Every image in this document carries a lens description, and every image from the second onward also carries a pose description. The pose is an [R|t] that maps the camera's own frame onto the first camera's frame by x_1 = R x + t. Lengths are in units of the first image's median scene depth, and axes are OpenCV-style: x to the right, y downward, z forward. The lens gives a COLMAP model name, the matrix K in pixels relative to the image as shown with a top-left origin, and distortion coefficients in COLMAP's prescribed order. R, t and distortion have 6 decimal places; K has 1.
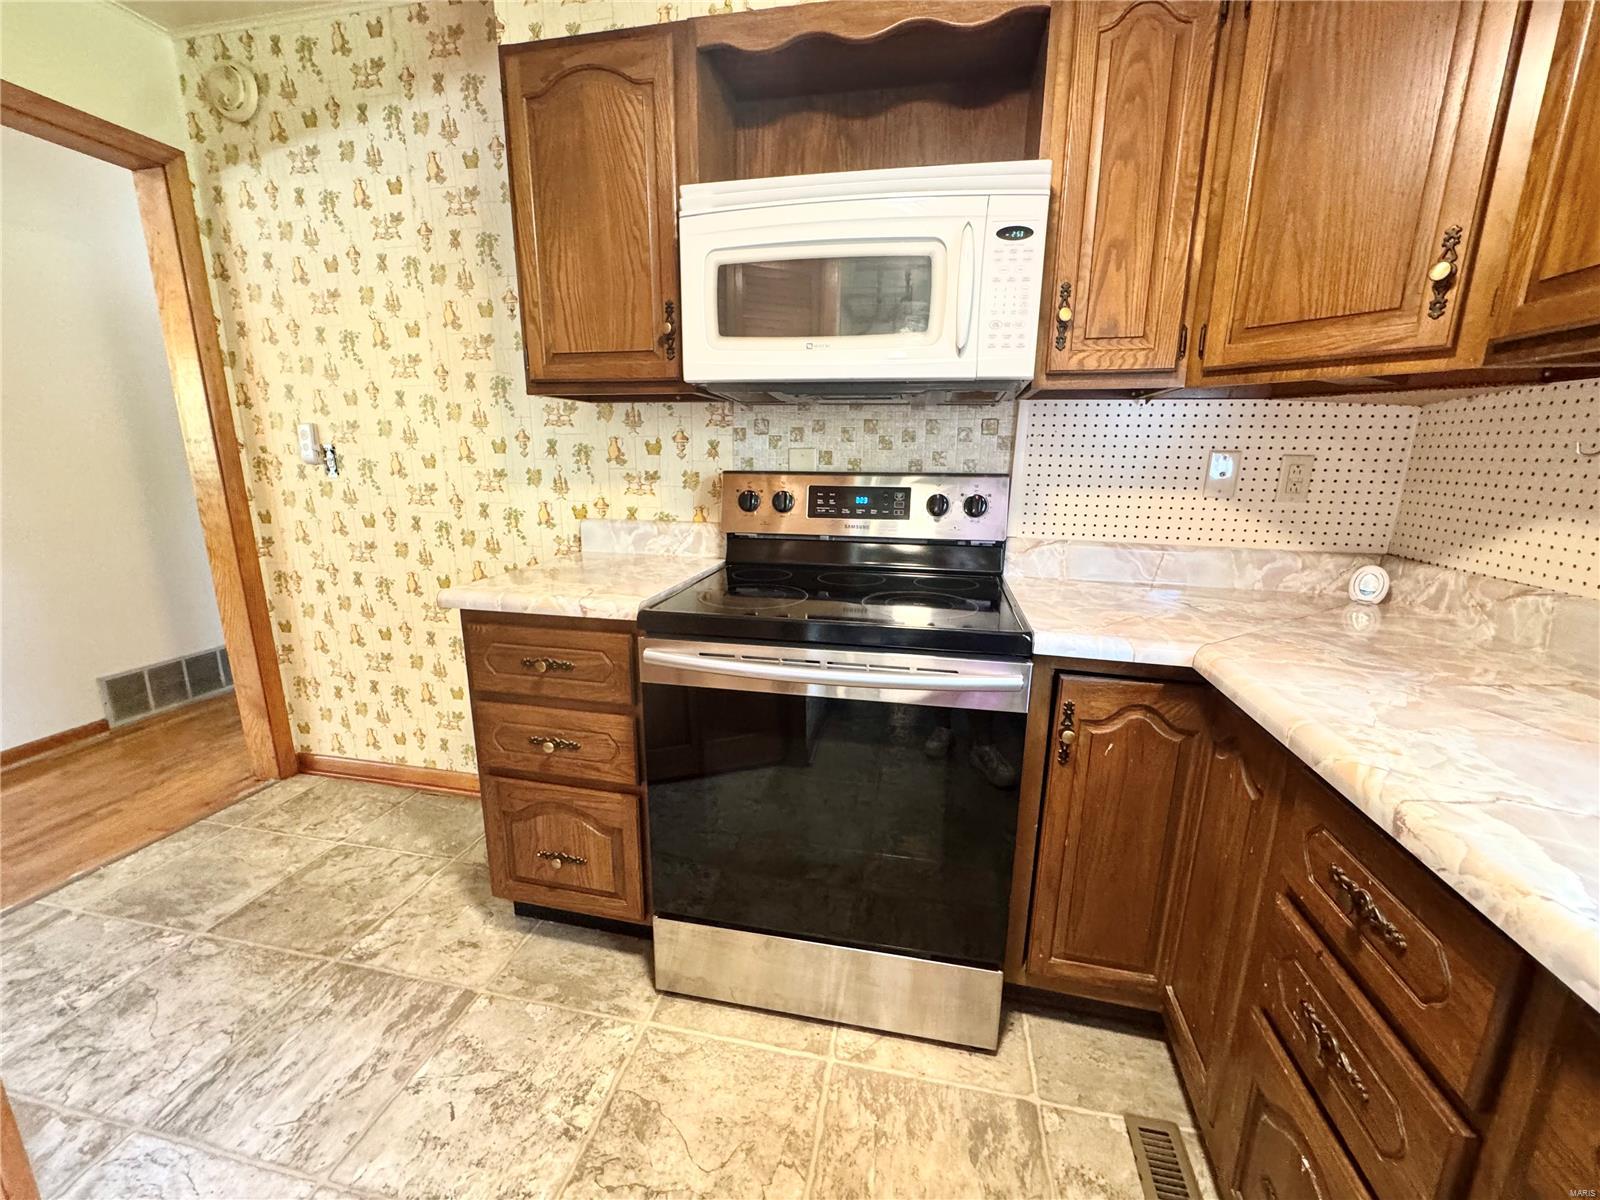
lens RADIAL K [[641.3, 0, 802.8], [0, 641.3, 599.5], [0, 0, 1]] dist [-0.001641, -0.000155]
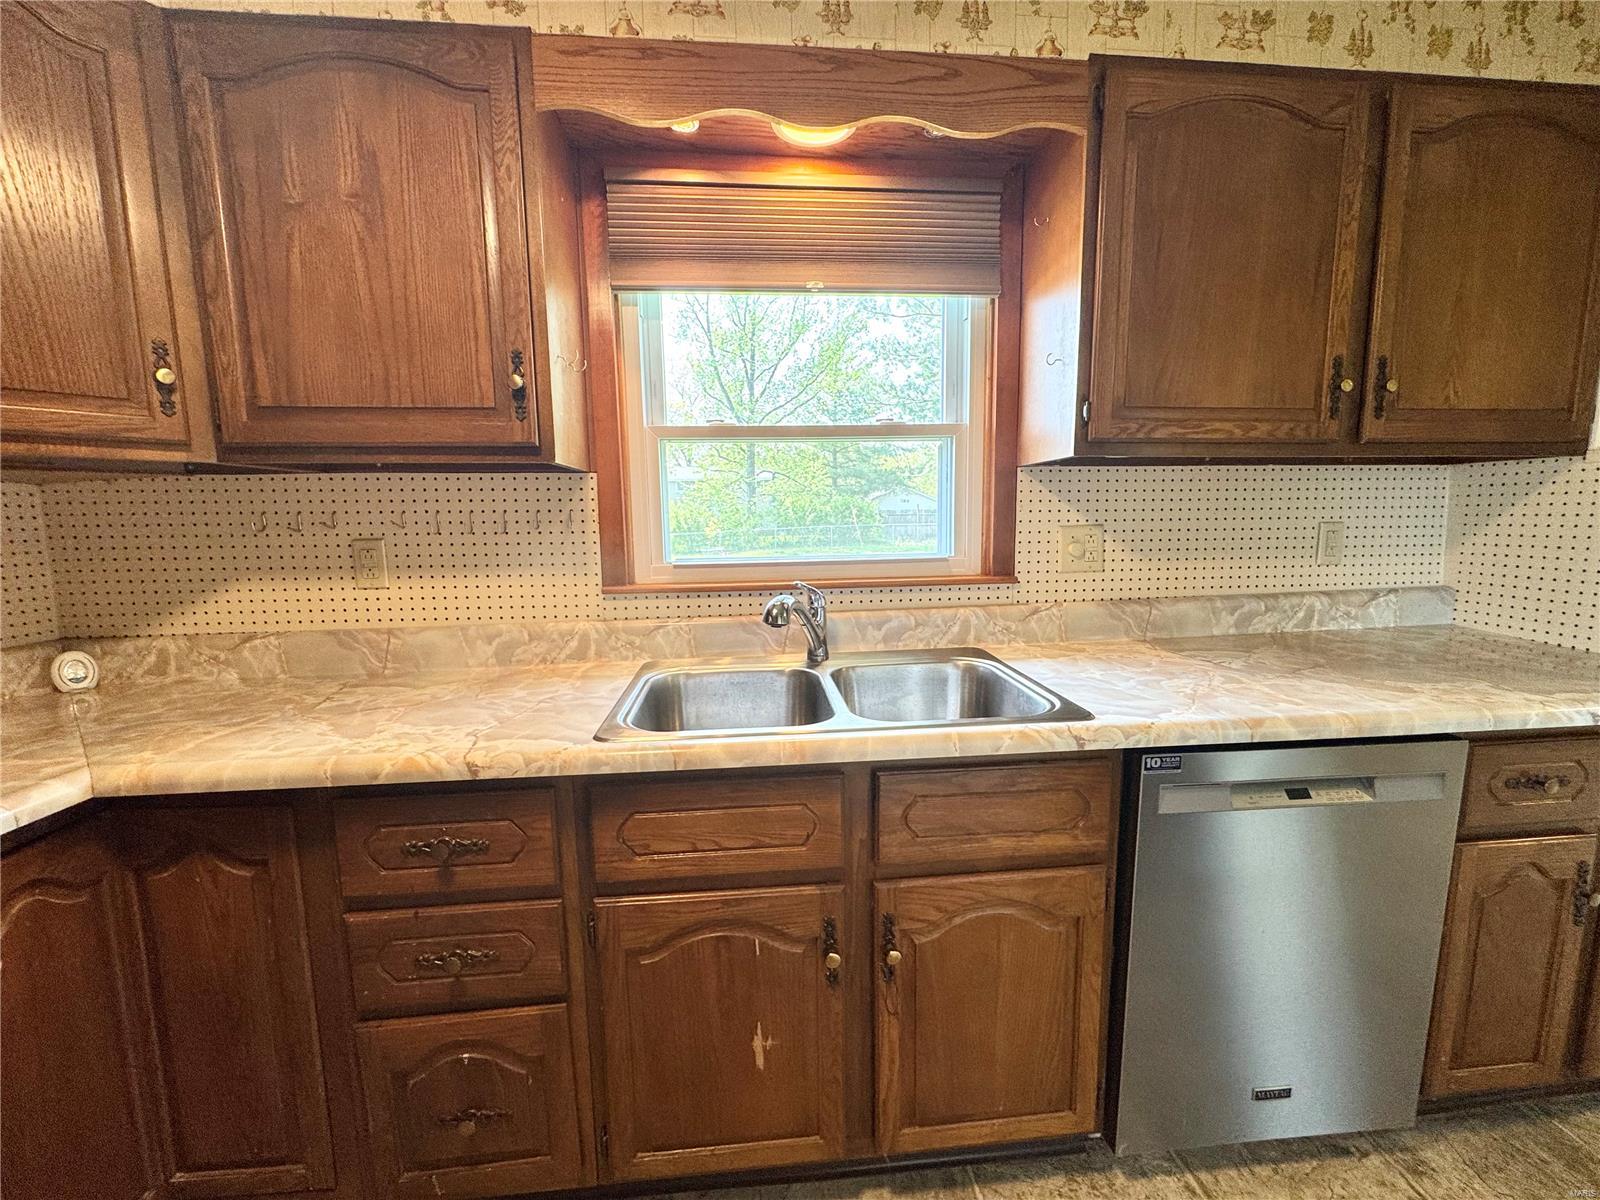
lens RADIAL K [[641.3, 0, 802.1], [0, 641.3, 598.1], [0, 0, 1]] dist [-0.001641, -0.000155]
pose [[-0.294247, -0.122763, 0.947812, -0.335543], [0.224988, 0.954948, 0.193534, -0.076728], [-0.928870, 0.270193, -0.253370, 0.255549]]
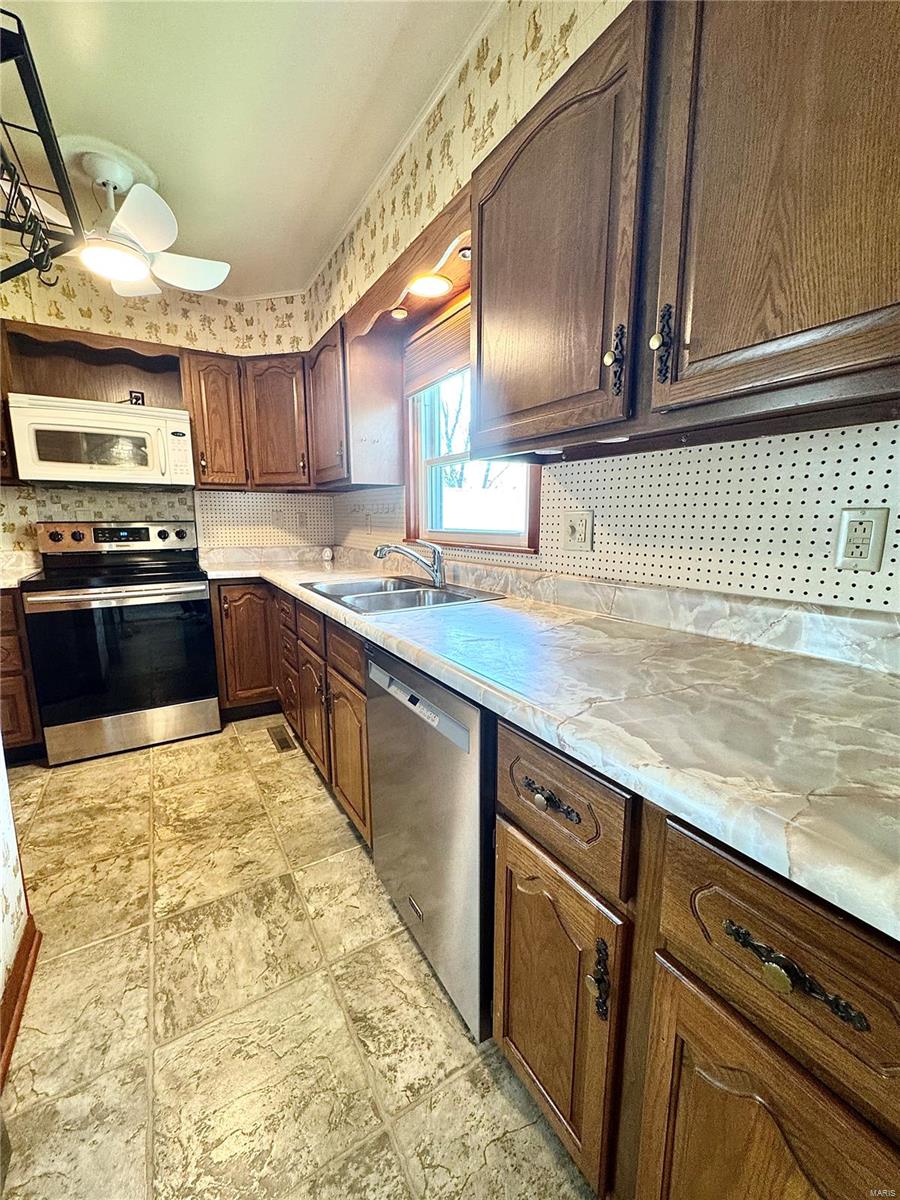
lens RADIAL K [[481.0, 0, 451.6], [0, 481.0, 600.0], [0, 0, 1]] dist [-0.001641, -0.000155]
pose [[0.731266, -0.125146, 0.670514, -0.282752], [0.159327, 0.987170, 0.010484, 0.299401], [-0.663223, 0.099164, 0.741823, -1.225398]]
